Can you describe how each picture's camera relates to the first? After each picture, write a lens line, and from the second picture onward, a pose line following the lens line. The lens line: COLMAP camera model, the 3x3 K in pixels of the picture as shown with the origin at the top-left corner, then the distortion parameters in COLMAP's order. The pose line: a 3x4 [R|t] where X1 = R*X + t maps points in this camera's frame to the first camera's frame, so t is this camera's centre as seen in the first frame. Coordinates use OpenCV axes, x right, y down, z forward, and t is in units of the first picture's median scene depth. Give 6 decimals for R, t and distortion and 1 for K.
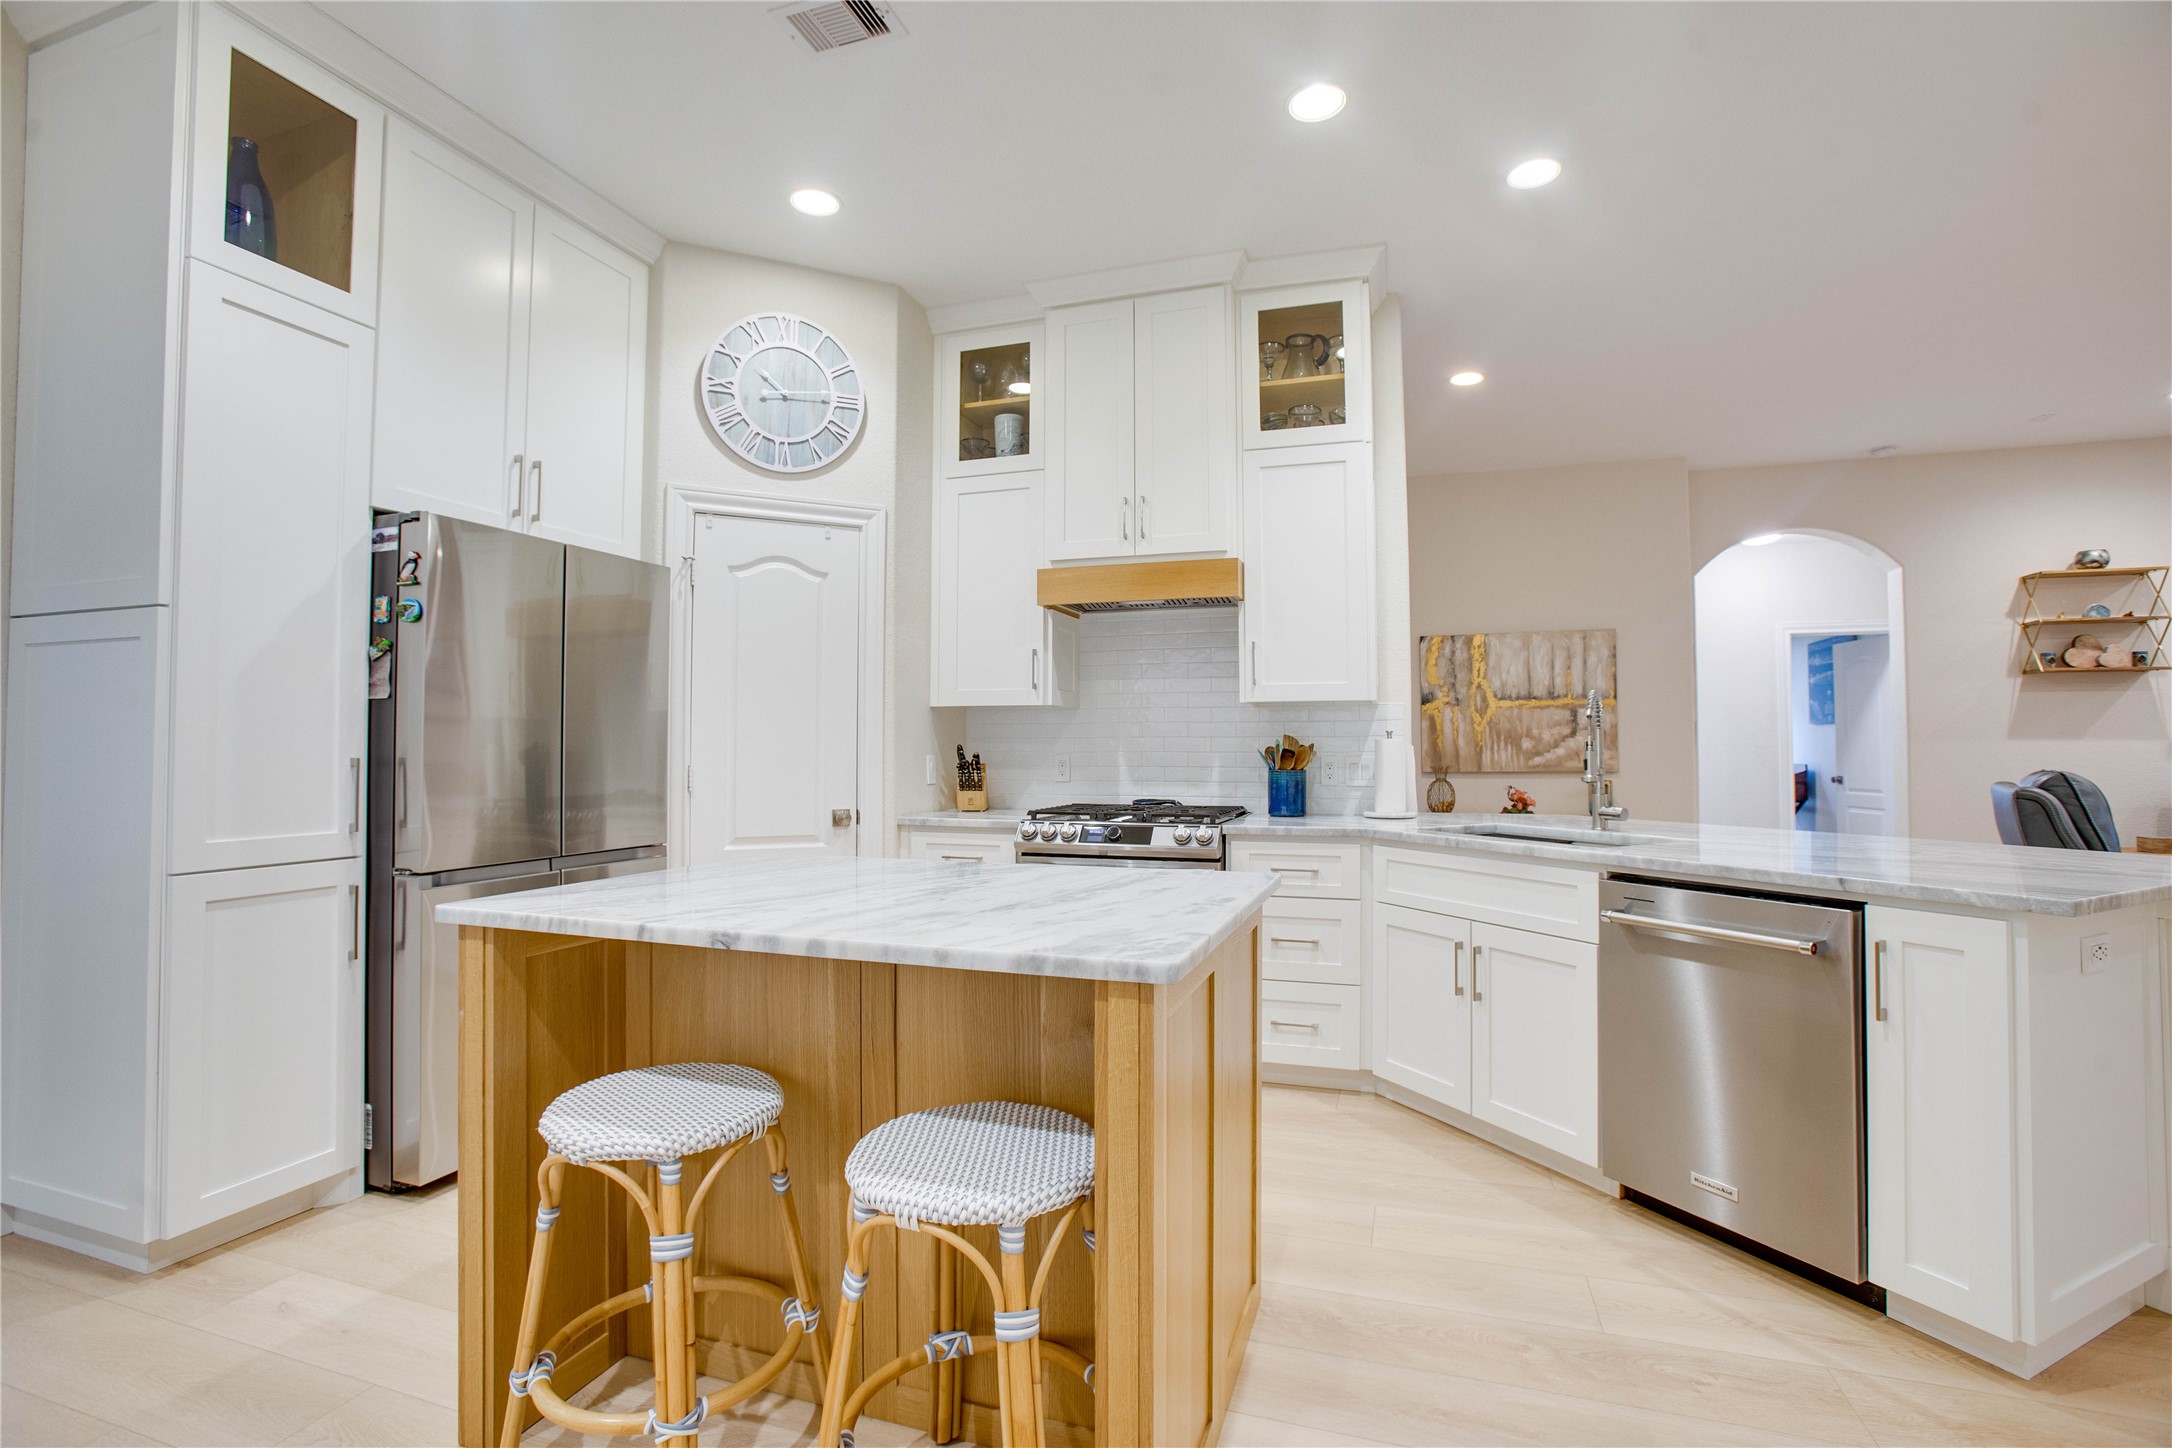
lens RADIAL K [[1007.1, 0, 1113.2], [0, 1007.1, 720.0], [0, 0, 1]] dist [-0.079583, 0.034217]
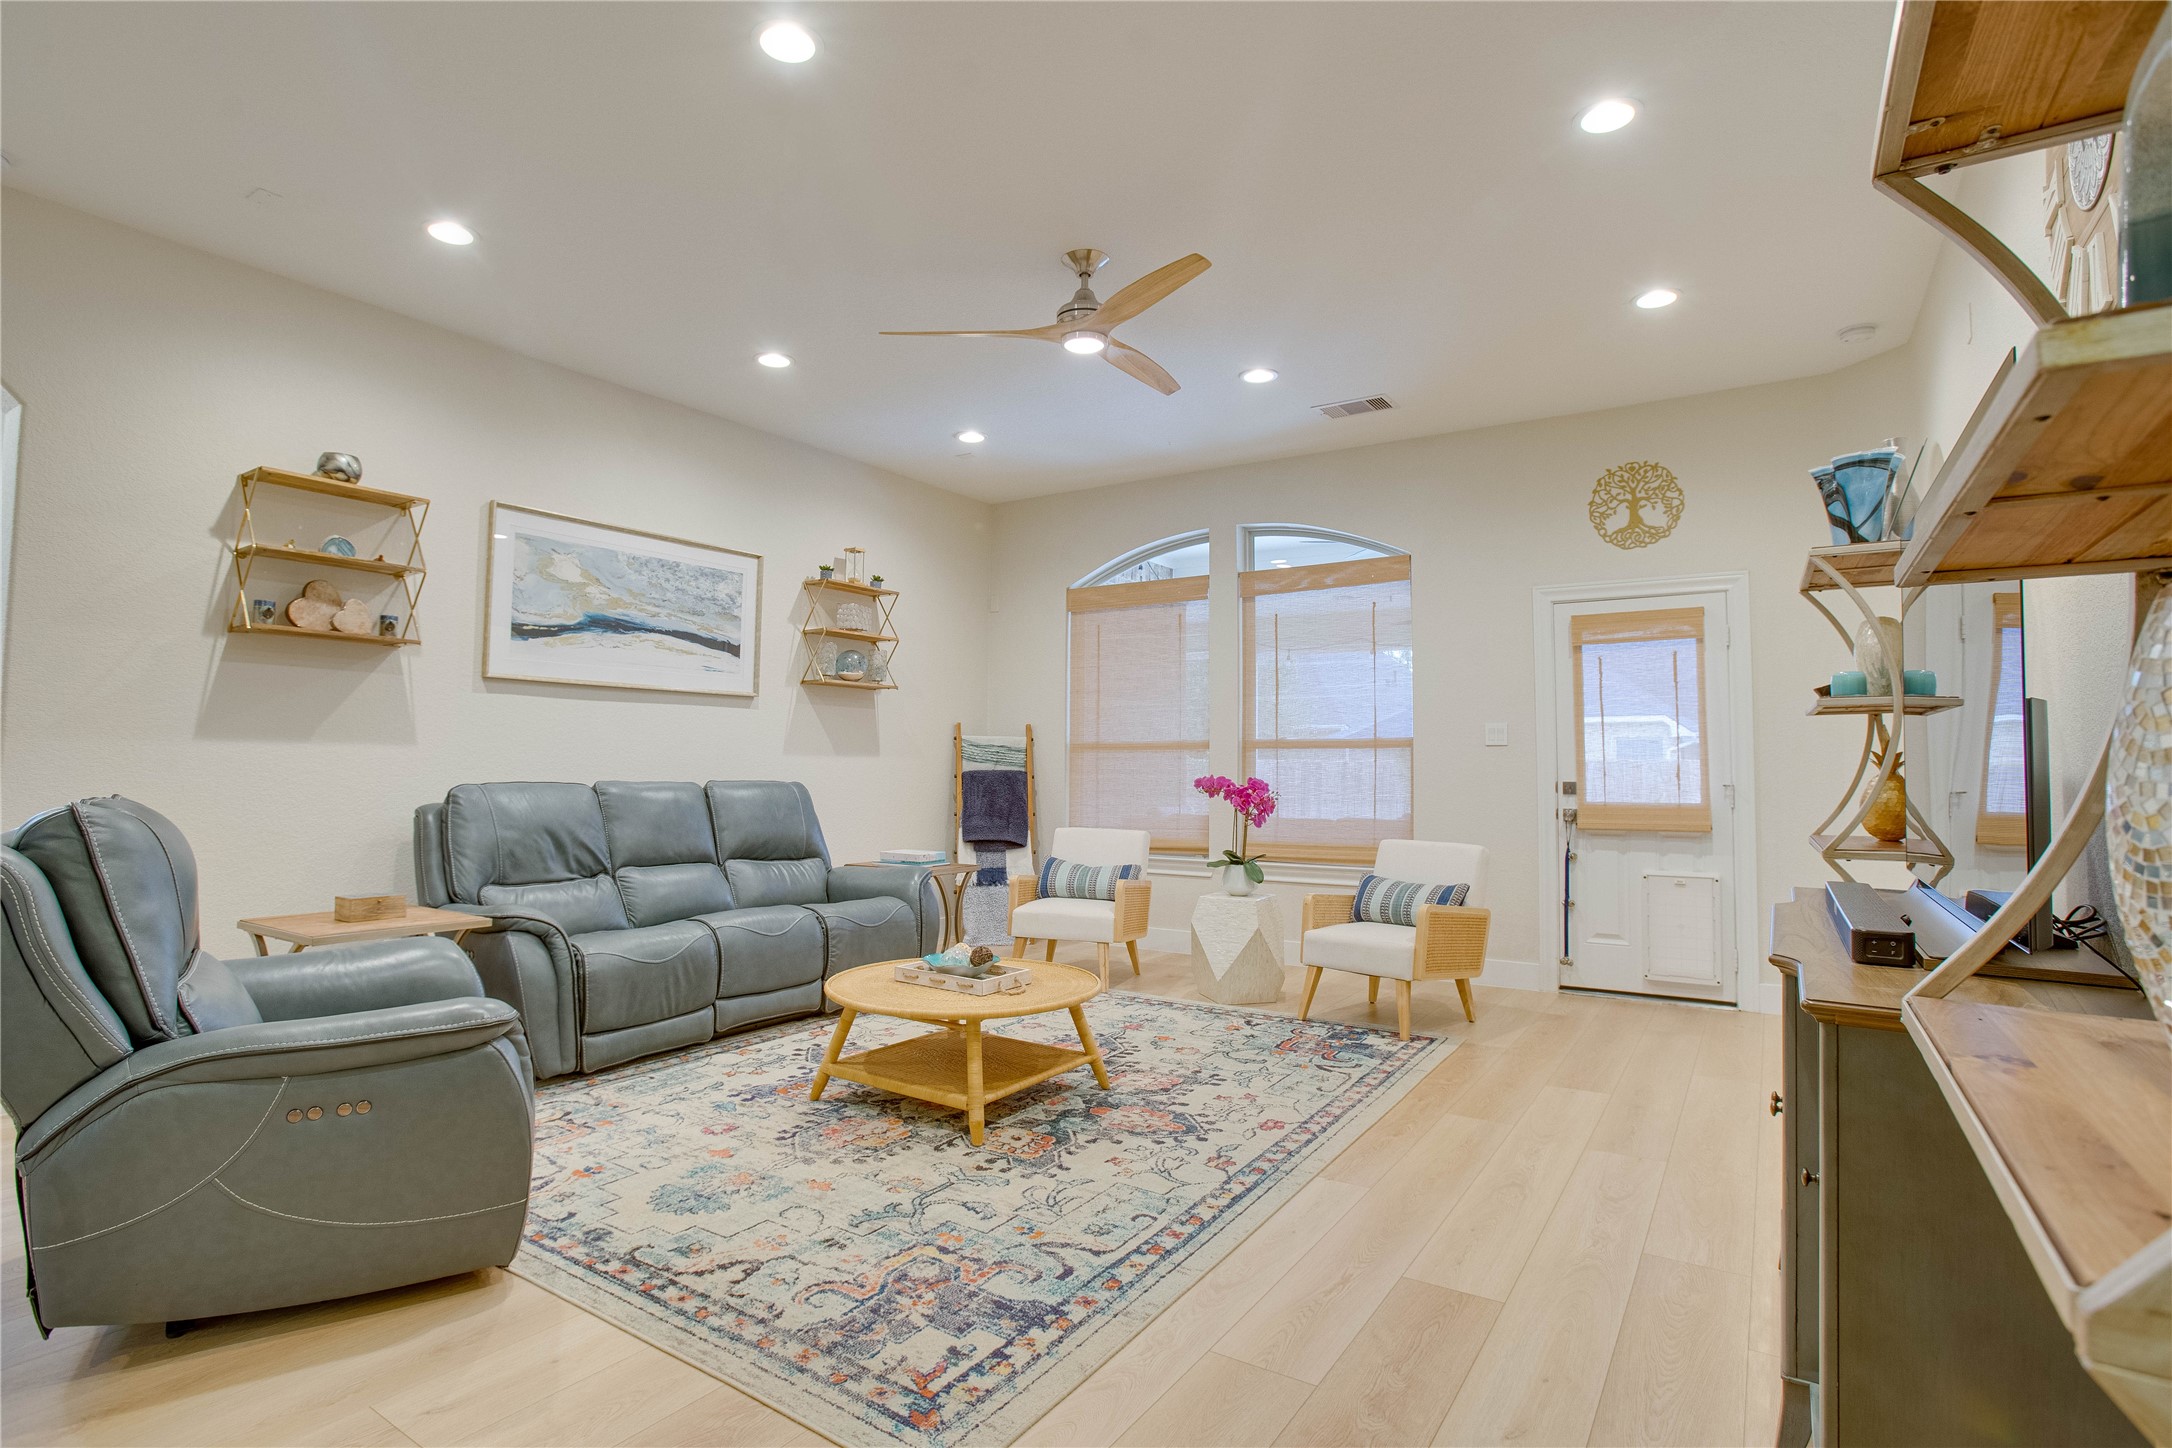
lens RADIAL K [[1078.3, 0, 1046.8], [0, 1078.3, 701.0], [0, 0, 1]] dist [-0.064525, 0.000220]
pose [[0.308229, 0.058434, 0.949516, 0.796610], [-0.038115, 0.998069, -0.049049, 0.013369], [-0.950548, -0.021072, 0.309861, 0.503195]]
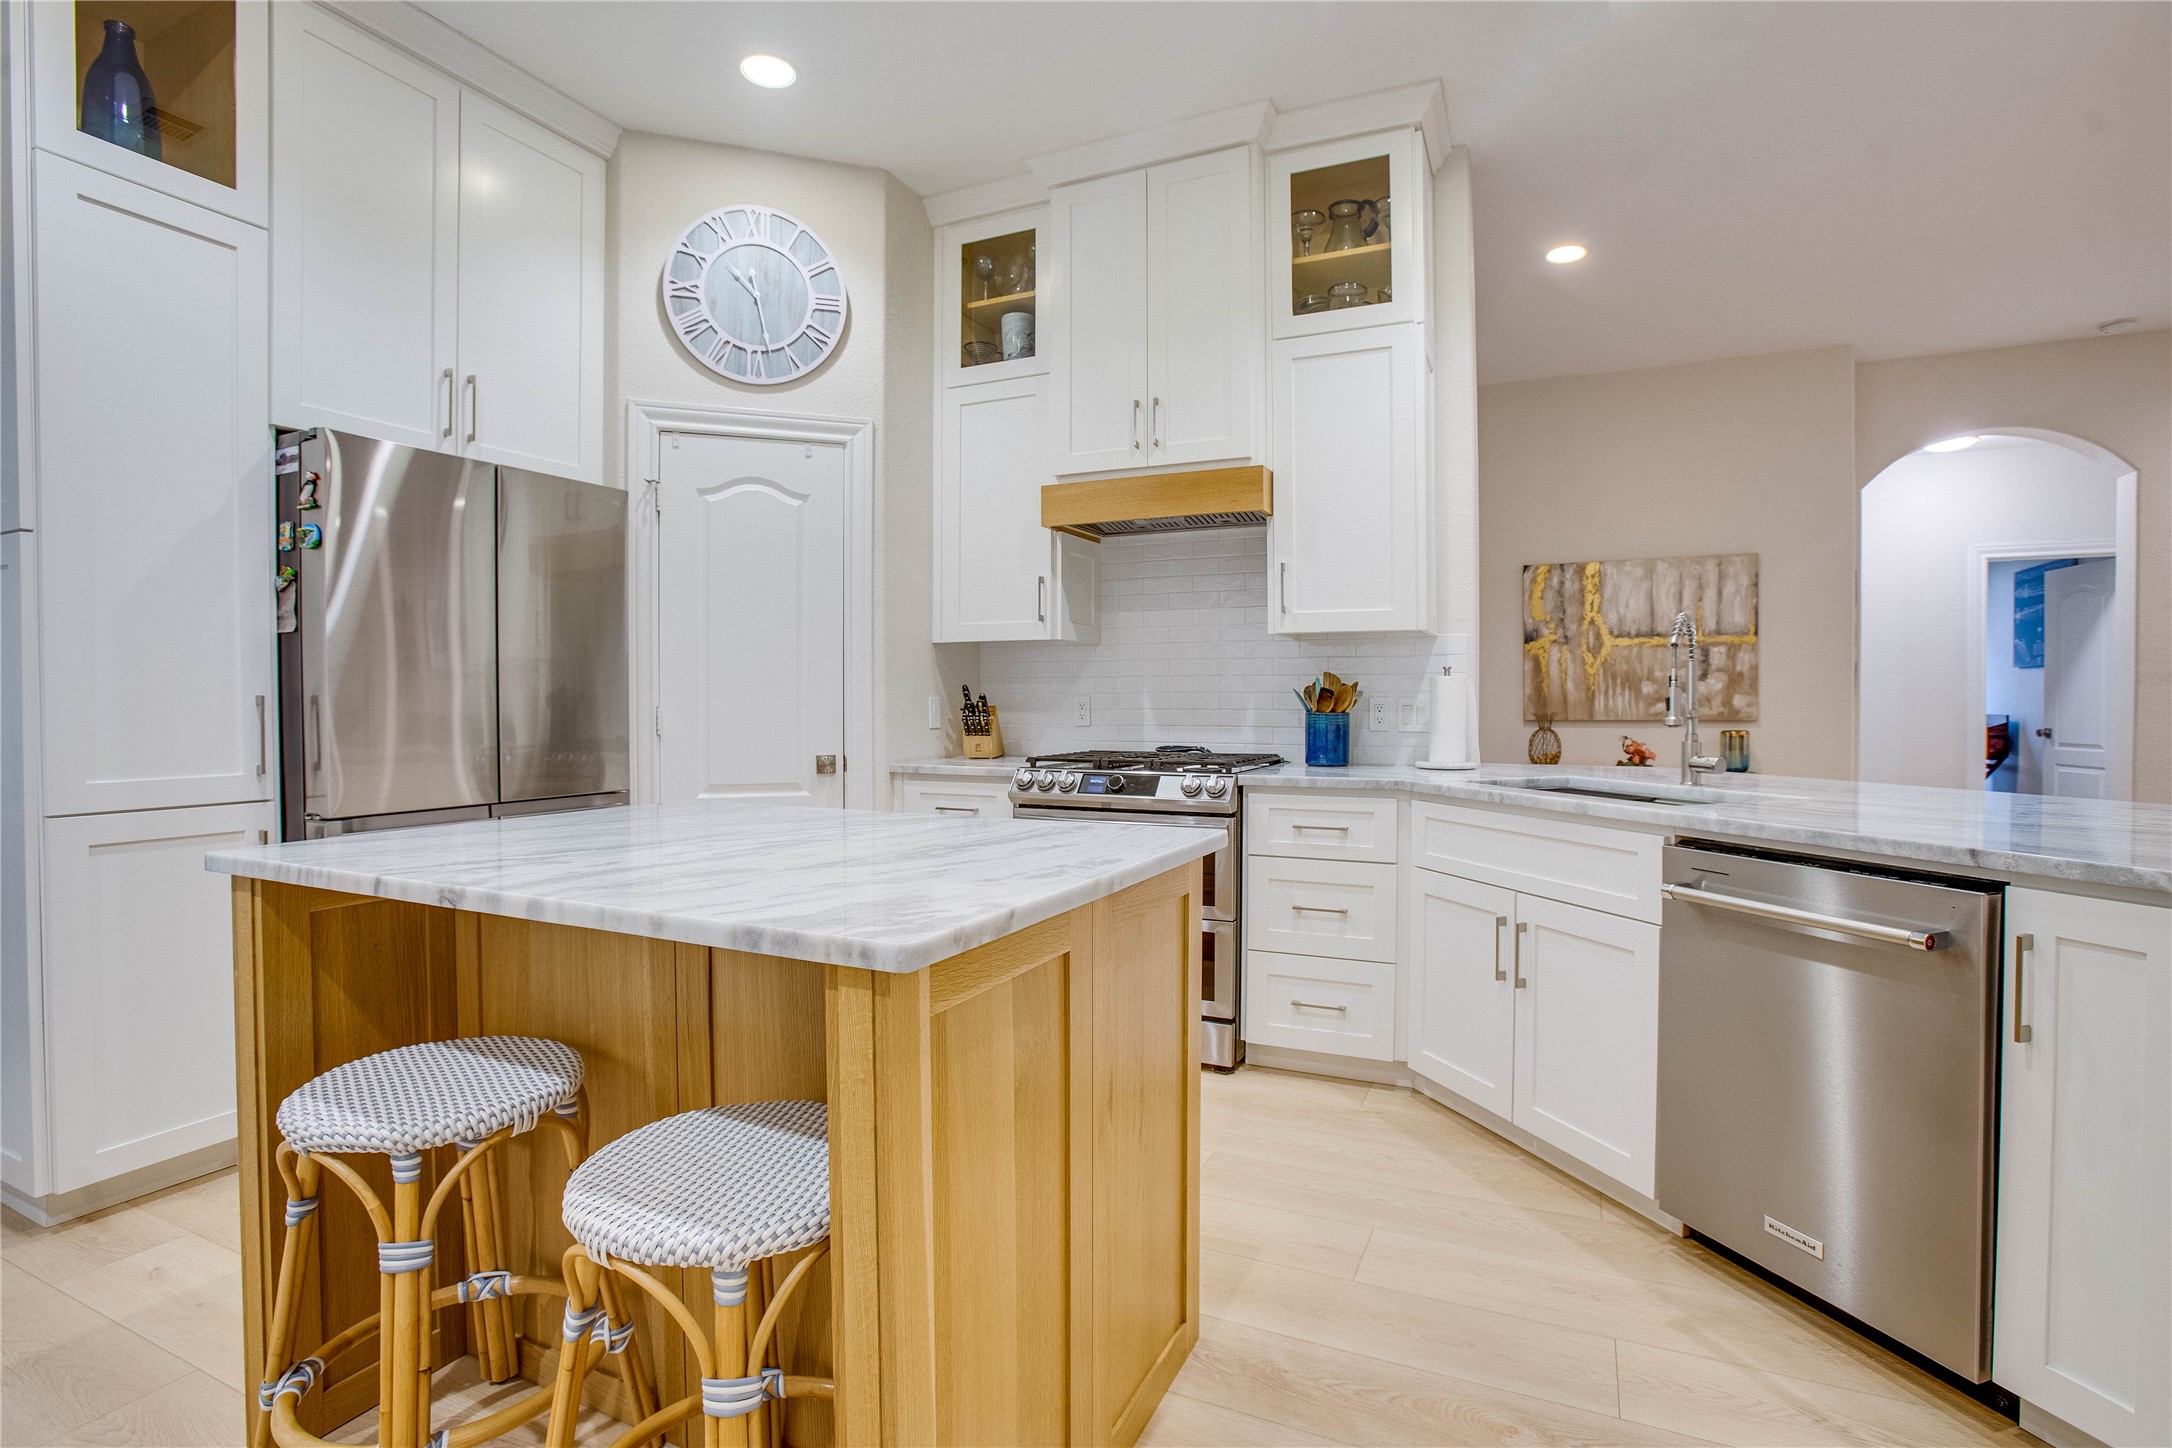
lens RADIAL K [[1056.9, 0, 1103.3], [0, 1056.9, 719.7], [0, 0, 1]] dist [-0.073801, 0.029884]
pose [[0.992848, 0.001726, -0.119372, 0.093329], [0.003954, 0.998872, 0.047328, 0.012370], [0.119319, -0.047462, 0.991721, 0.078813]]
